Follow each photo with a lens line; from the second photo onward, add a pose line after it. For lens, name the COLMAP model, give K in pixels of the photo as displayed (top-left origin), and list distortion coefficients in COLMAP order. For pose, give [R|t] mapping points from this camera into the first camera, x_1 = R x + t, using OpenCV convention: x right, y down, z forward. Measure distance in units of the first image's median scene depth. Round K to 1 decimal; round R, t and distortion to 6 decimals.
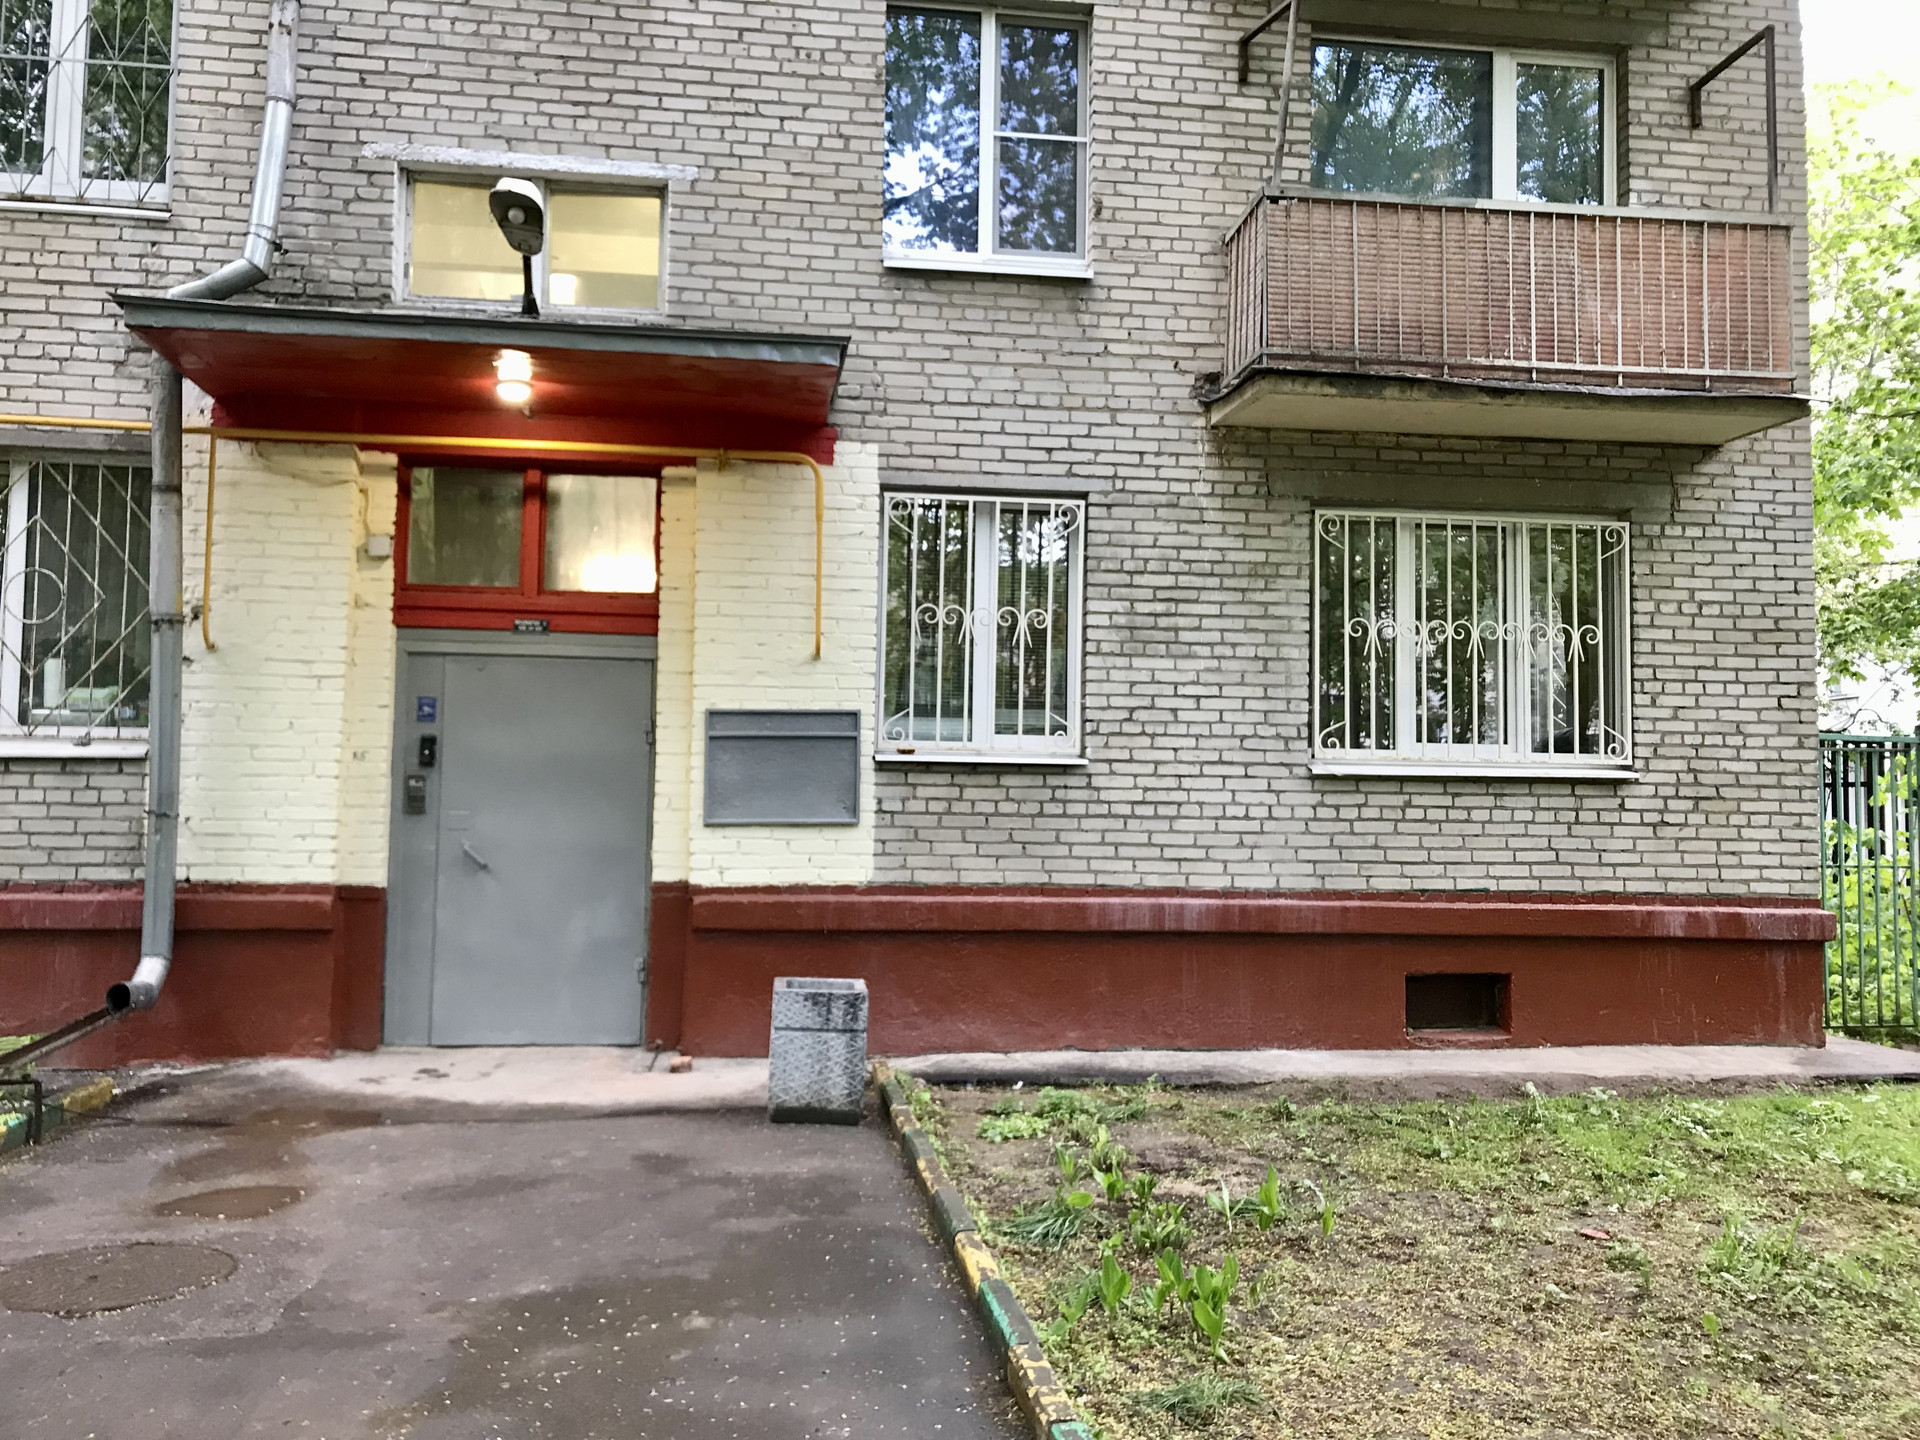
lens RADIAL K [[1582.6, 0, 956.2], [0, 1582.6, 715.1], [0, 0, 1]] dist [0.023681, -0.016585]
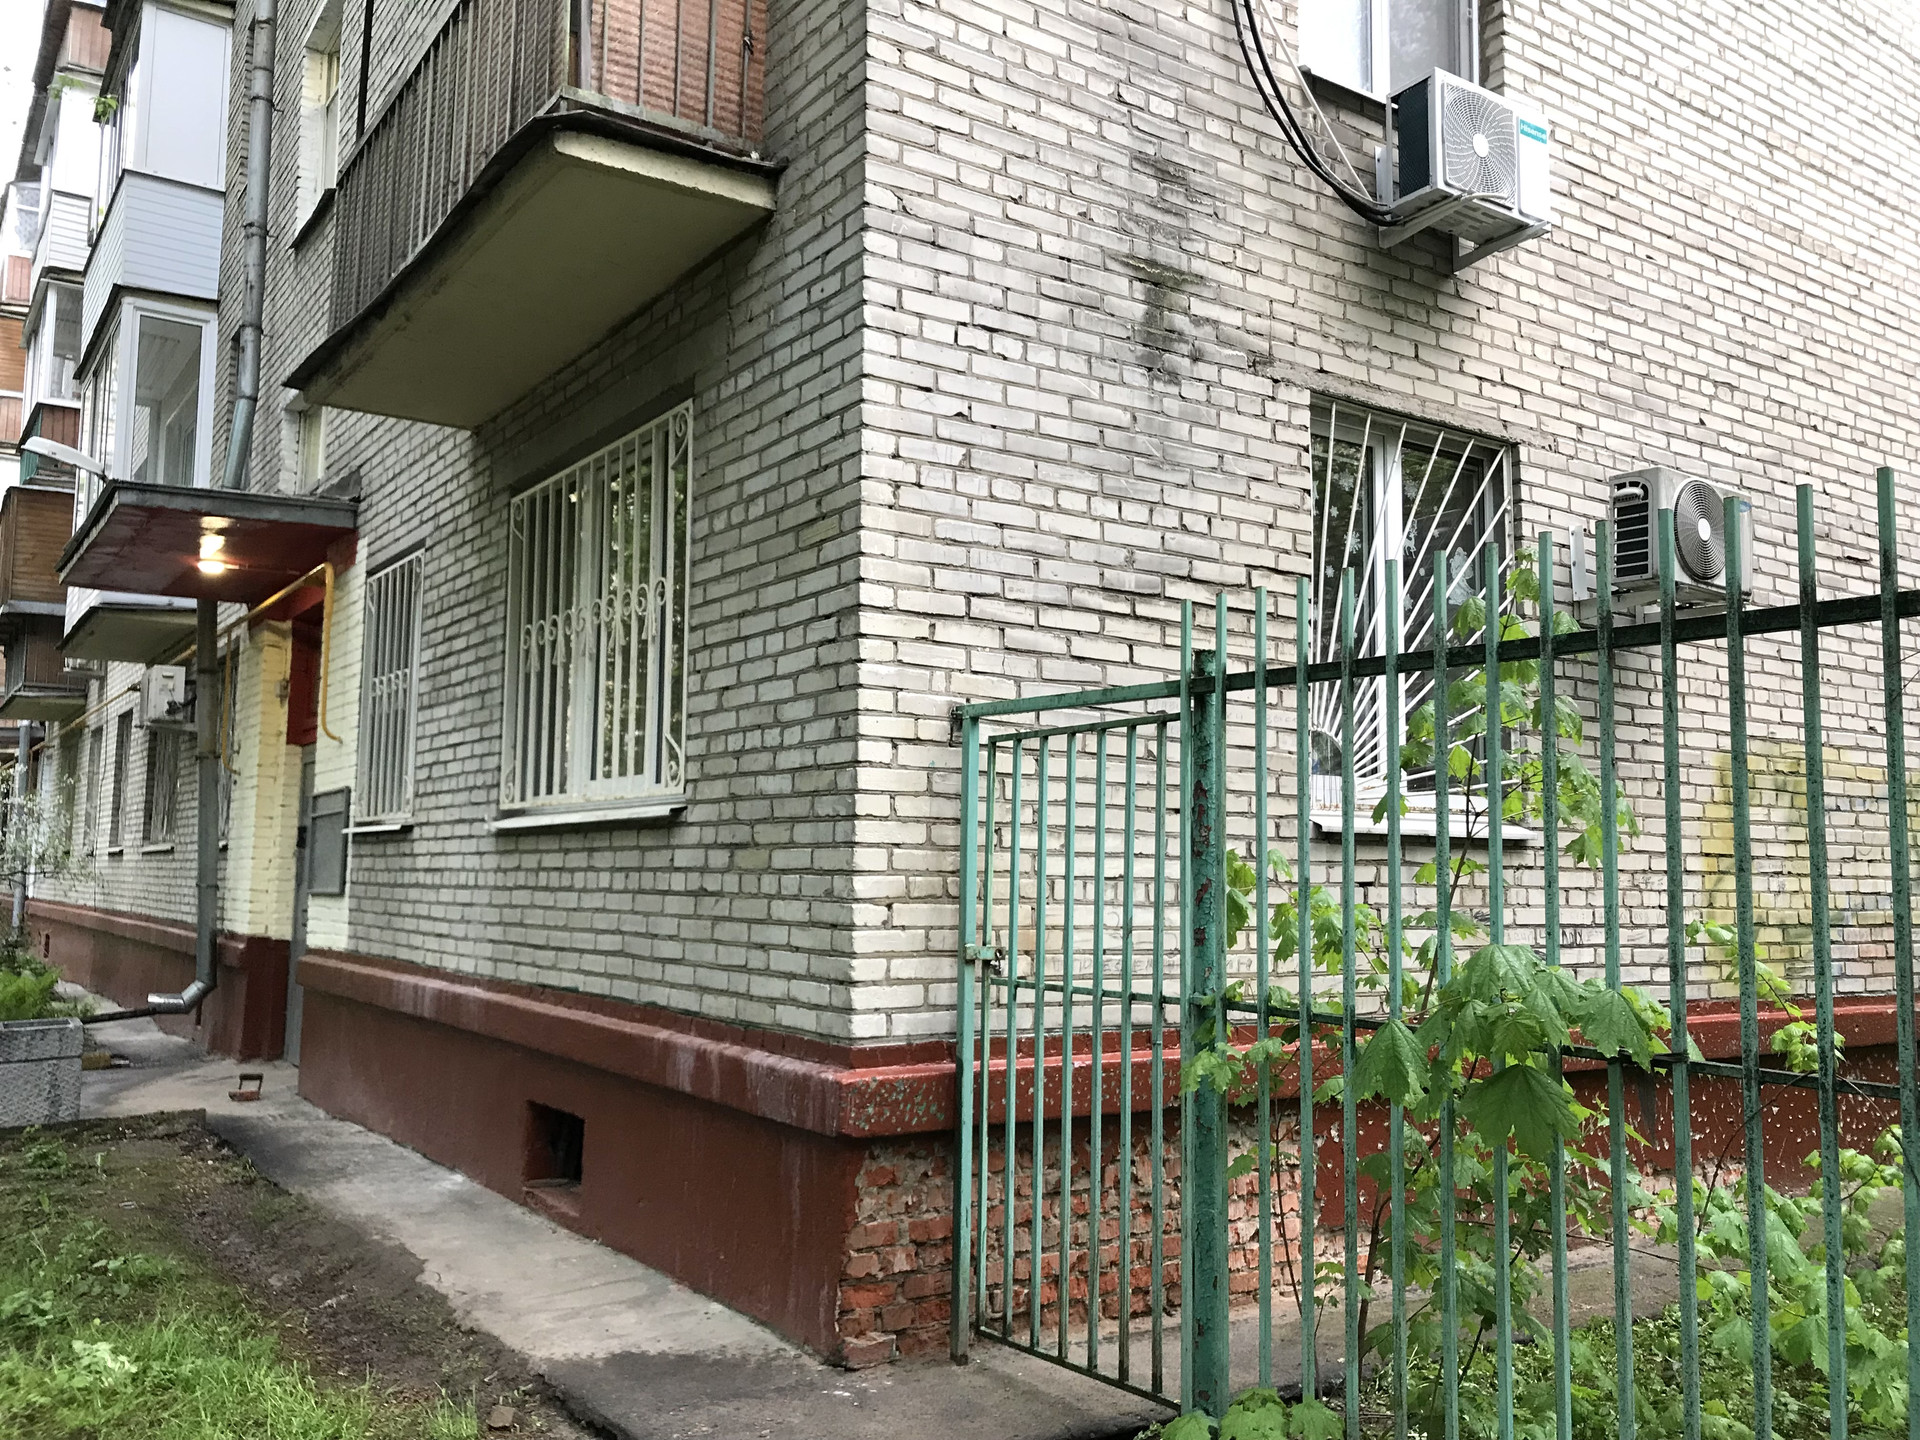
lens RADIAL K [[1582.6, 0, 963.2], [0, 1582.6, 705.0], [0, 0, 1]] dist [0.023681, -0.016585]
pose [[0.446926, -0.106774, -0.888176, 1.053559], [0.050281, 0.994280, -0.094228, 0.062367], [0.893157, -0.002546, 0.449738, 0.861948]]
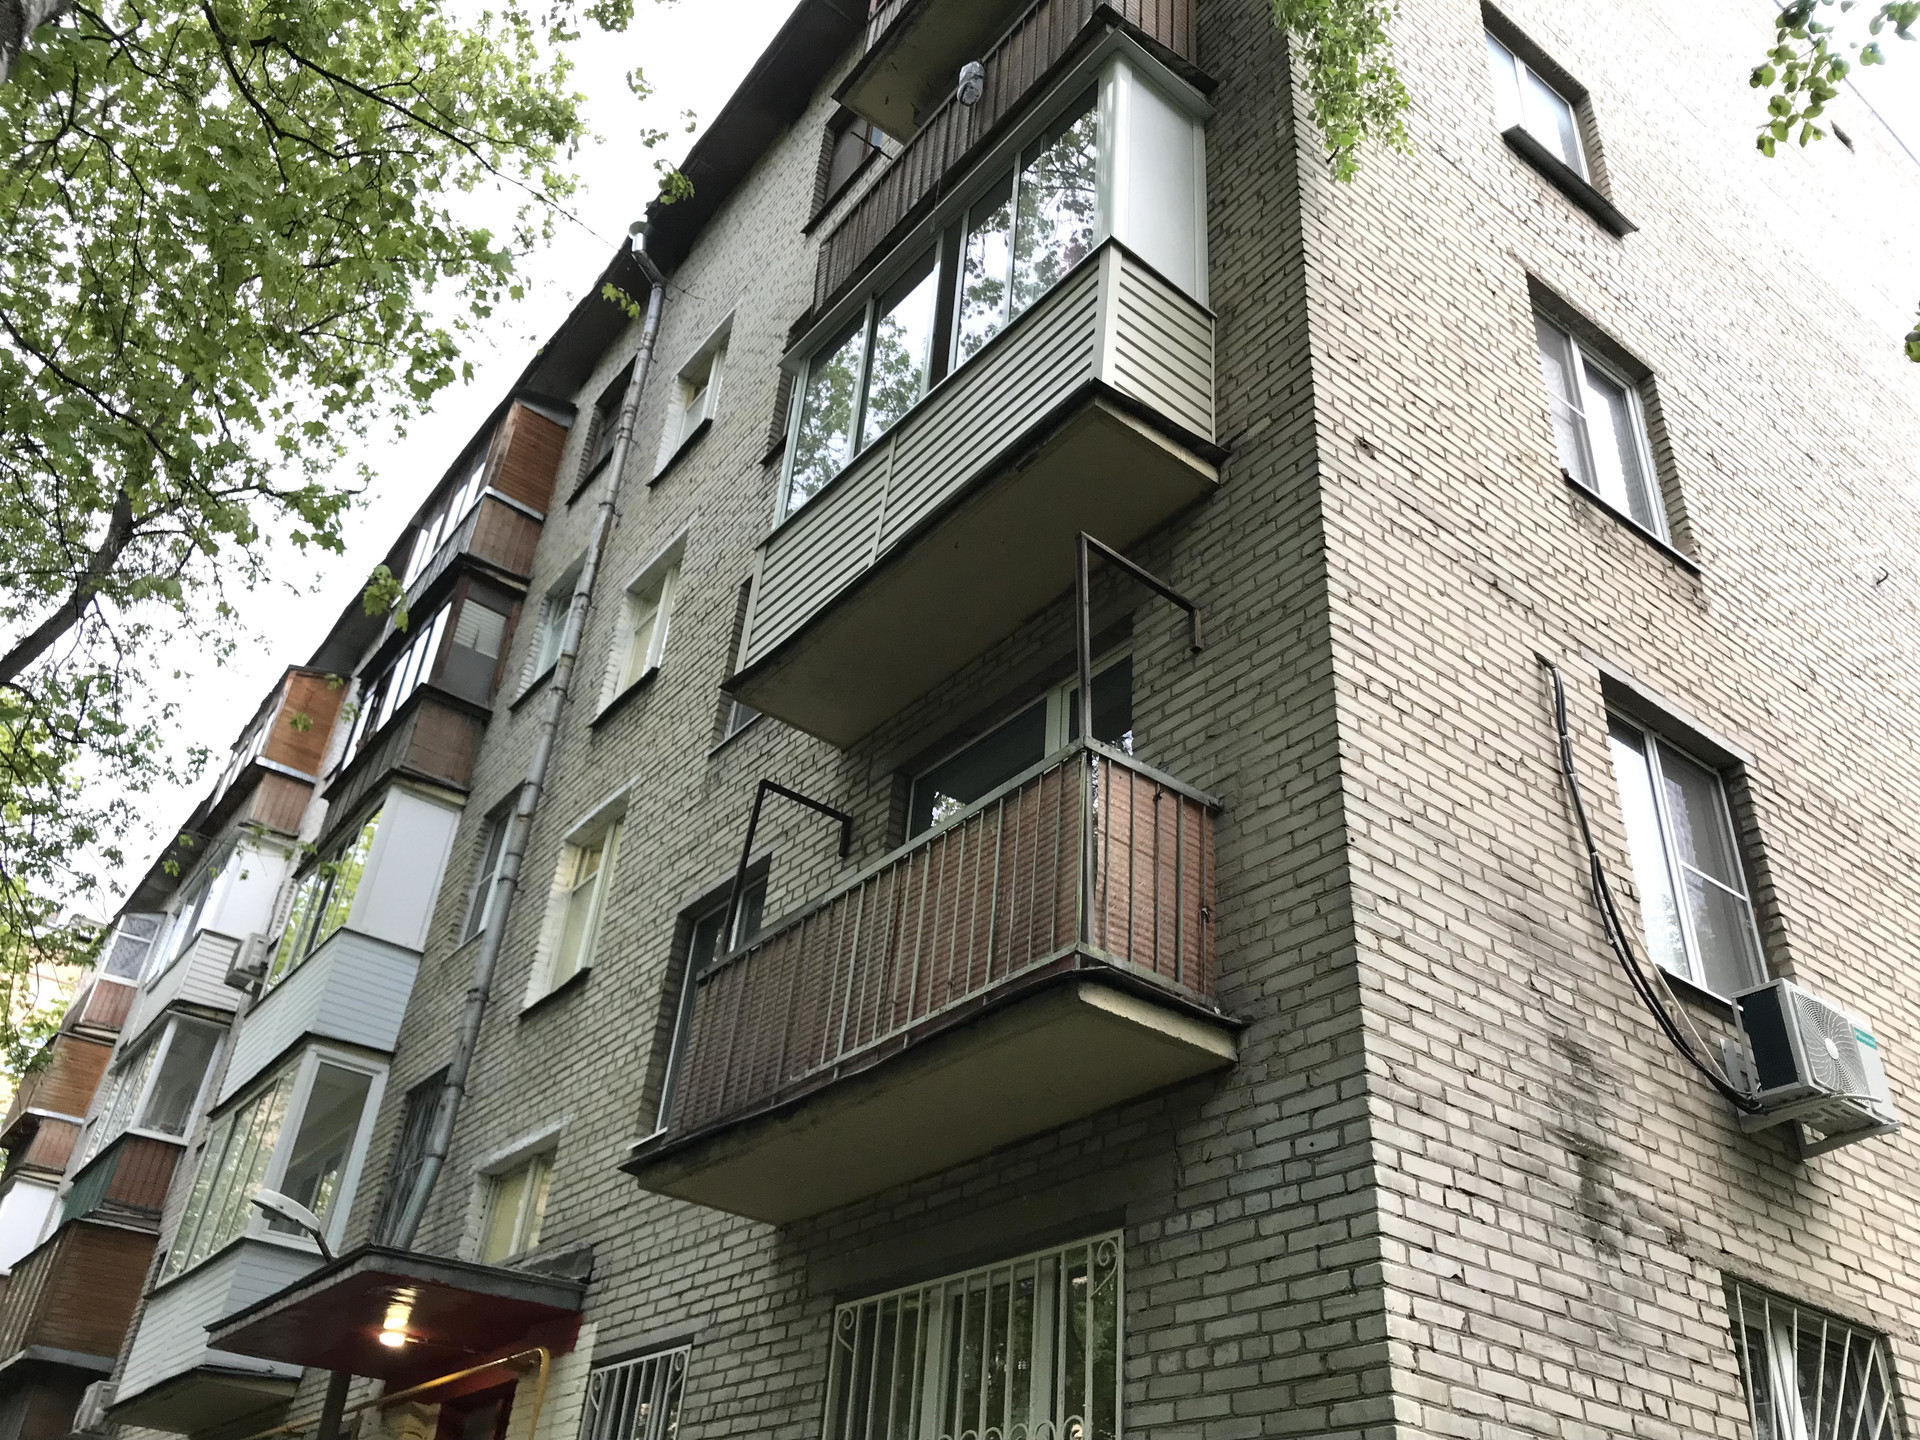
lens RADIAL K [[1582.6, 0, 967.0], [0, 1582.6, 712.6], [0, 0, 1]] dist [0.023681, -0.016585]
pose [[0.489444, -0.464910, -0.737769, 1.003560], [-0.015609, 0.841225, -0.540459, 0.050381], [0.871895, 0.276040, 0.404476, 0.668875]]
